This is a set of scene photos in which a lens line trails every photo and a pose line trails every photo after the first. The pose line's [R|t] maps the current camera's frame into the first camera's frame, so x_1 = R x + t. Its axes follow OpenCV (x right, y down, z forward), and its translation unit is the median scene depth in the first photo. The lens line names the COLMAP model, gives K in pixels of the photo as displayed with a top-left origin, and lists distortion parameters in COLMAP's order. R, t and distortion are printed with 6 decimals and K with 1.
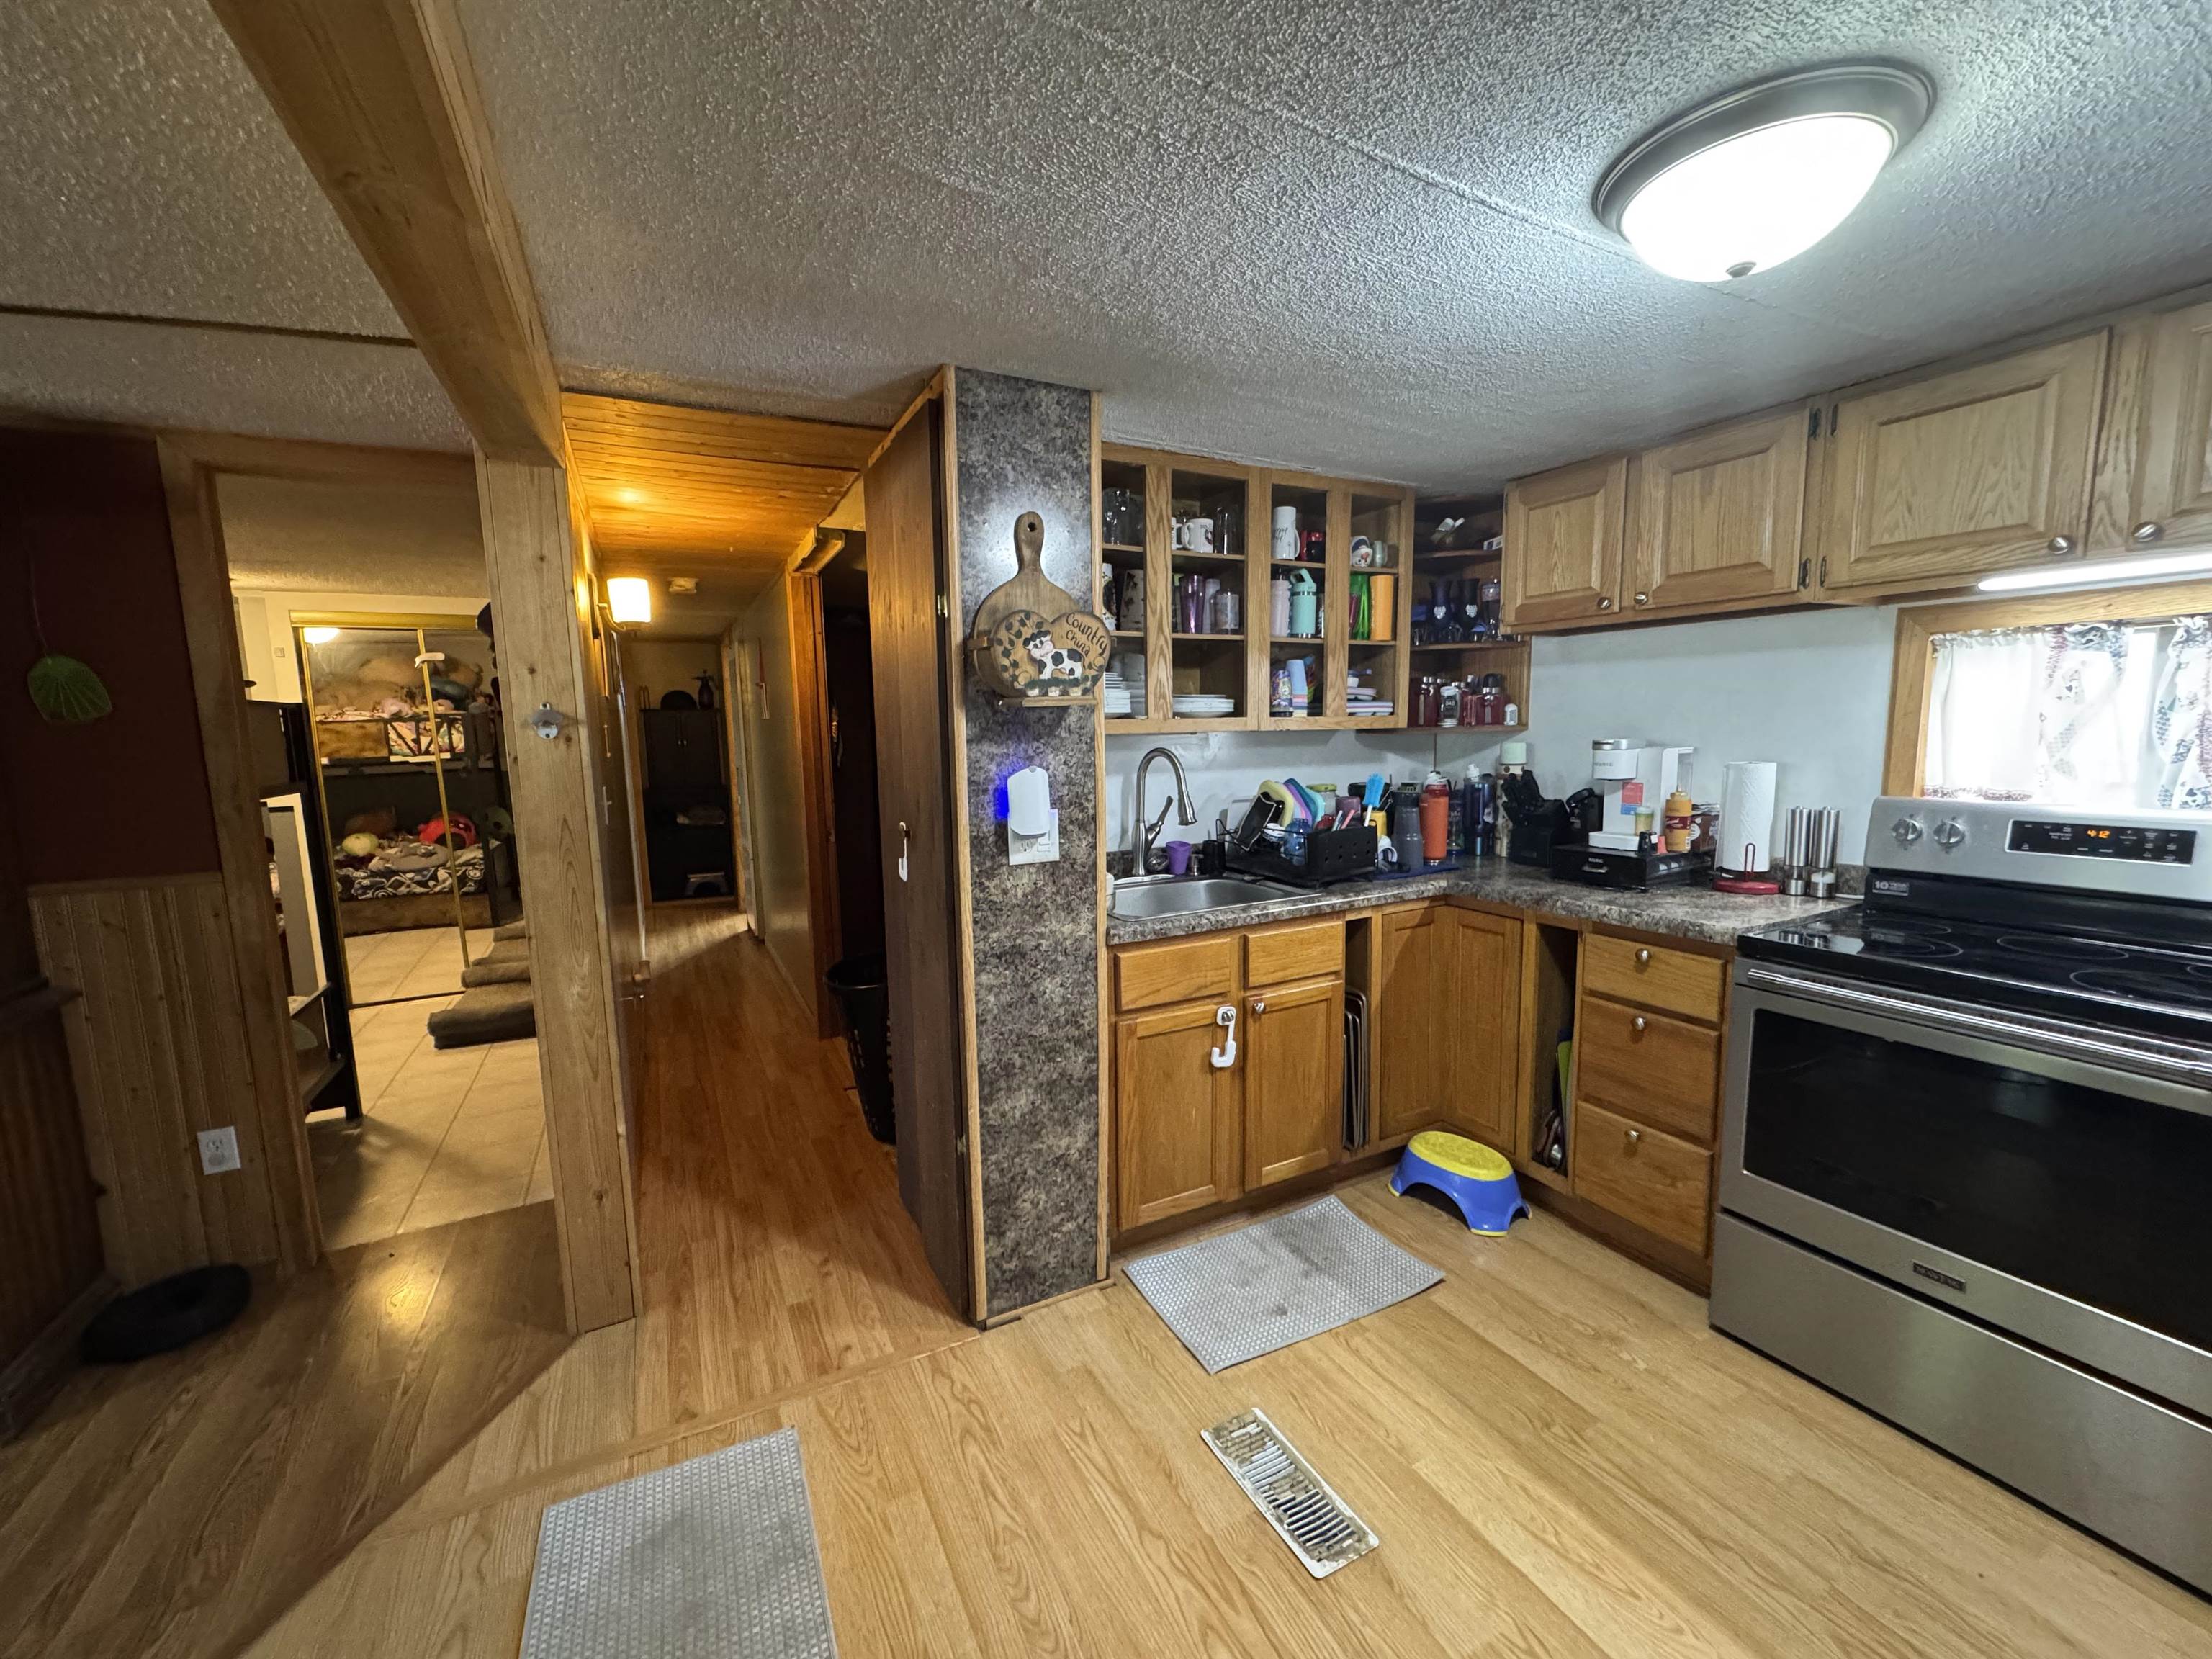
lens RADIAL K [[875.5, 0, 1103.4], [0, 875.5, 831.6], [0, 0, 1]] dist [-0.001740, 0.000532]
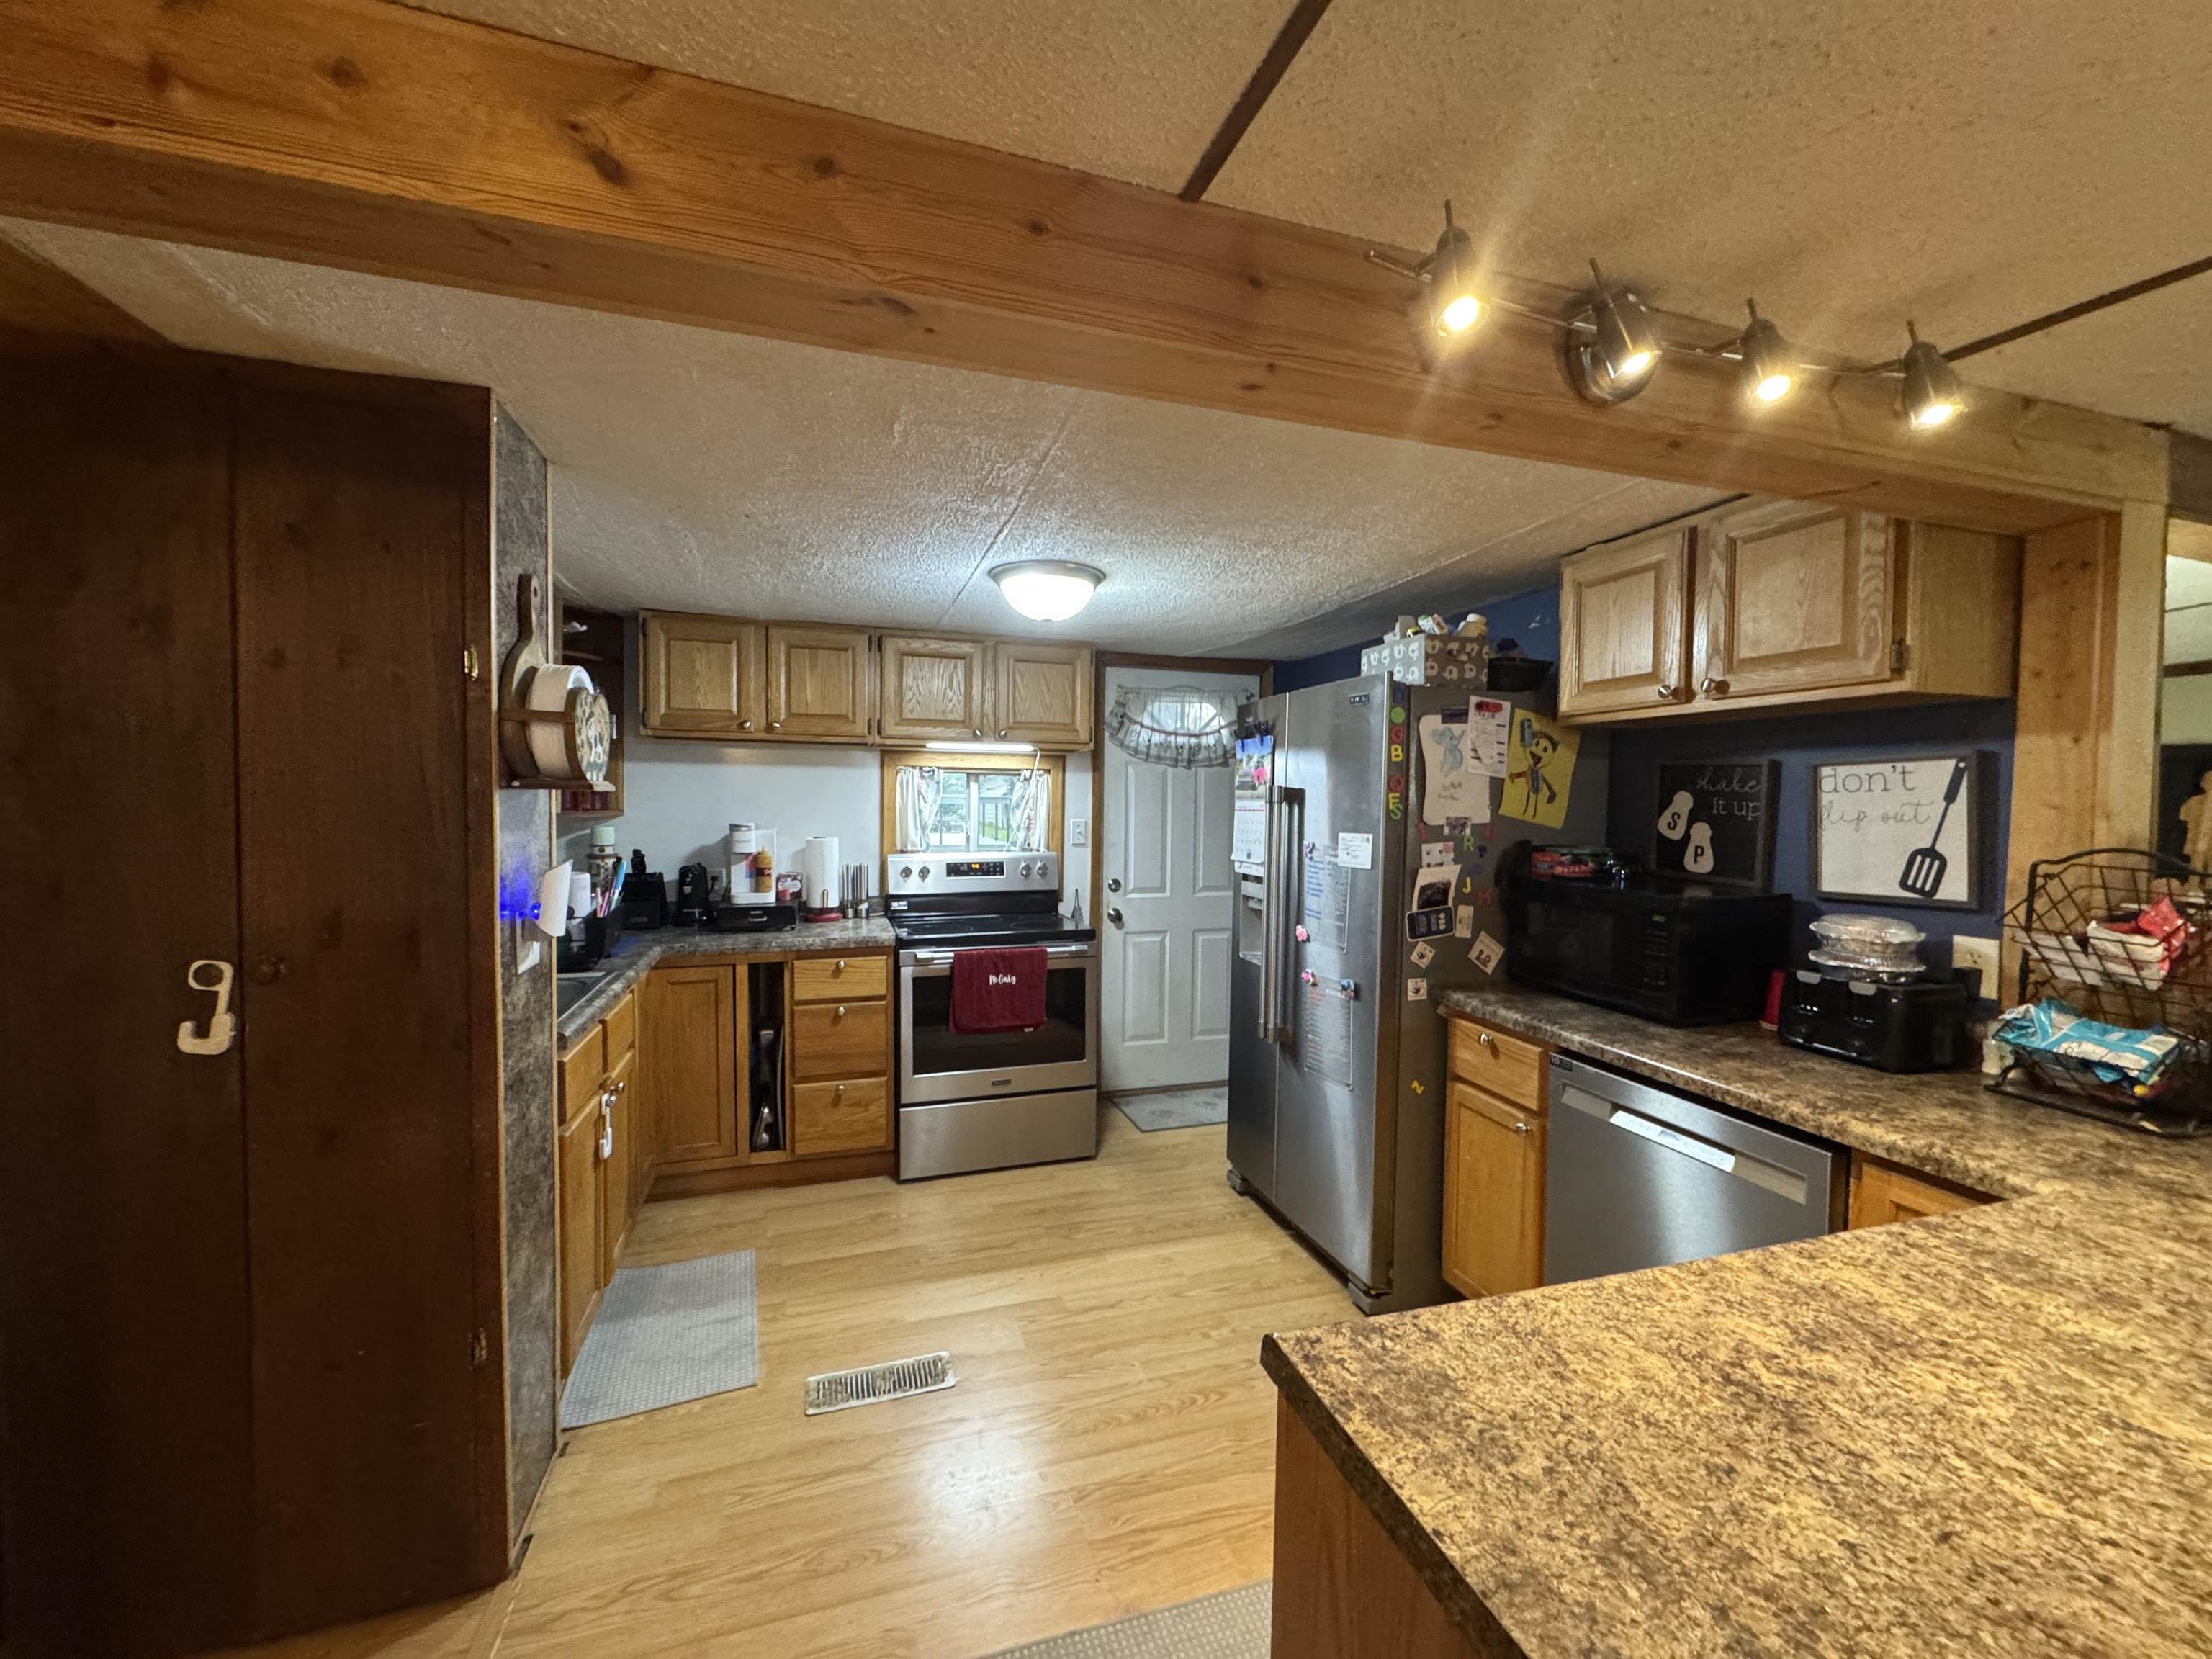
lens RADIAL K [[875.5, 0, 1105.3], [0, 875.5, 828.4], [0, 0, 1]] dist [-0.001740, 0.000532]
pose [[0.167475, -0.009917, 0.985826, -0.774780], [0.106313, 0.994300, -0.008058, -0.031625], [-0.980127, 0.106155, 0.167575, 0.265667]]
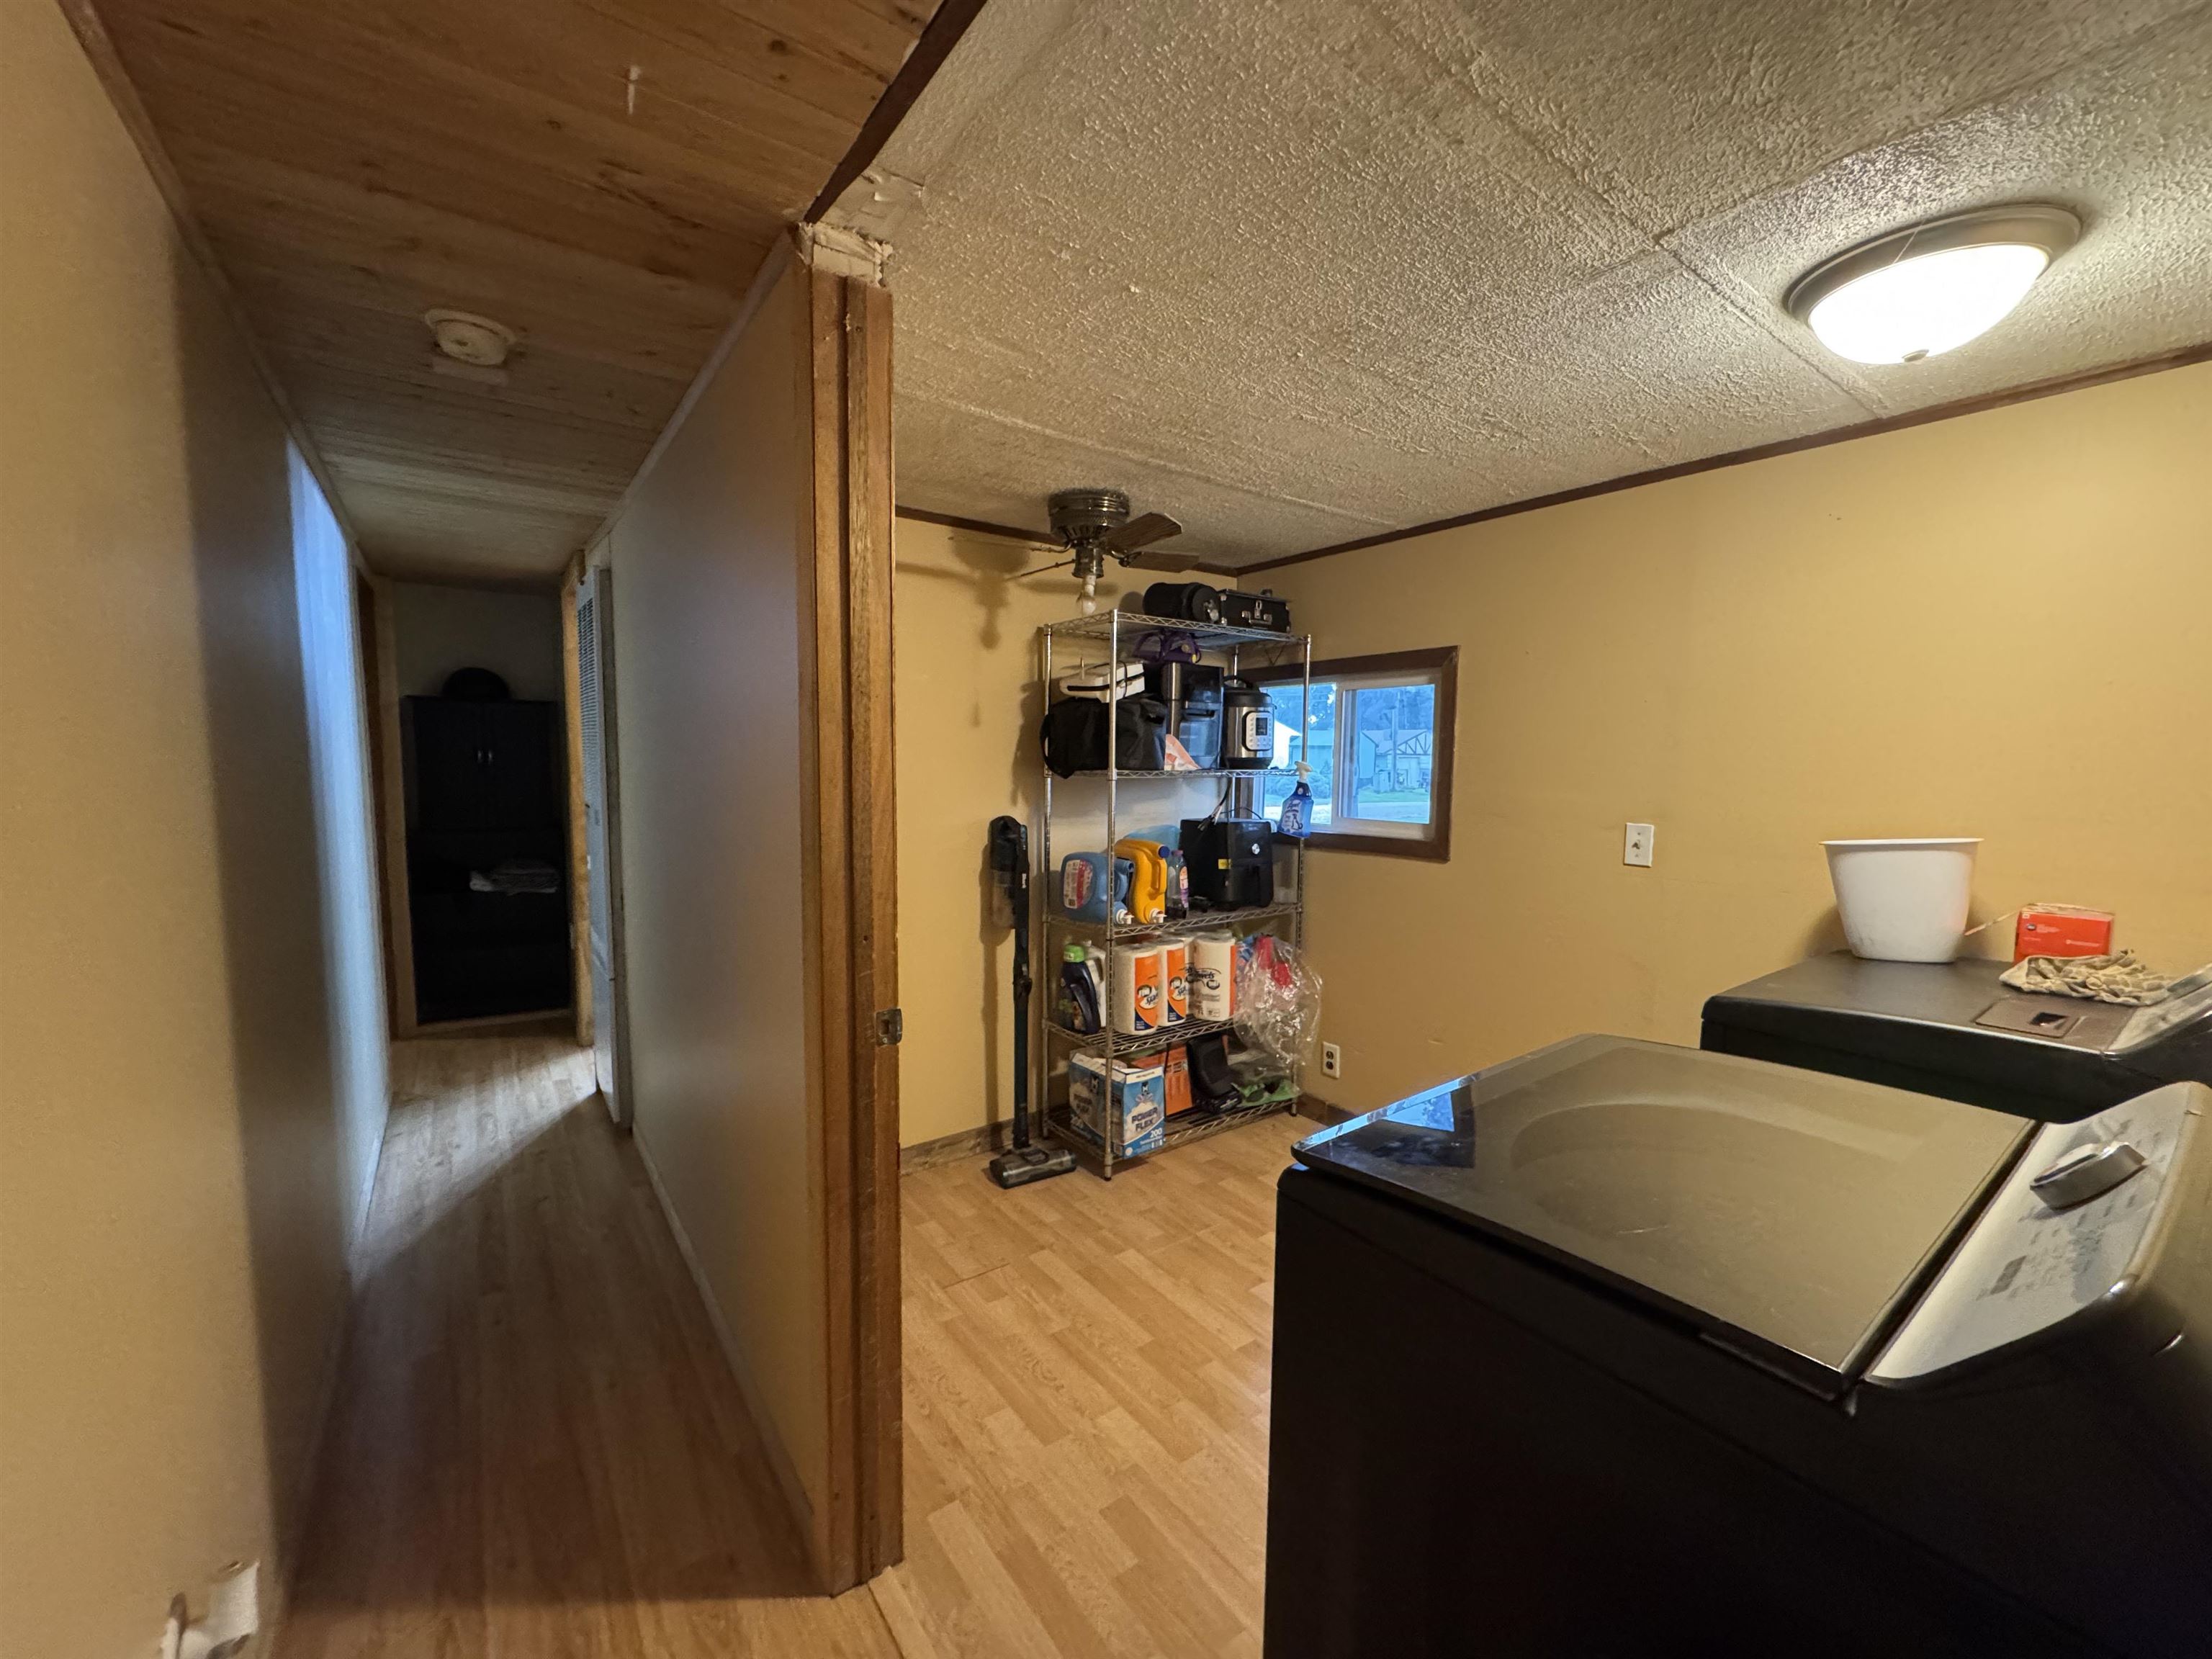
lens RADIAL K [[875.5, 0, 1112.4], [0, 875.5, 832.2], [0, 0, 1]] dist [-0.001740, 0.000532]
pose [[0.987190, 0.018823, 0.158436, -0.492733], [-0.013641, 0.999338, -0.033732, -0.113006], [-0.158966, 0.031138, 0.986793, 1.116403]]
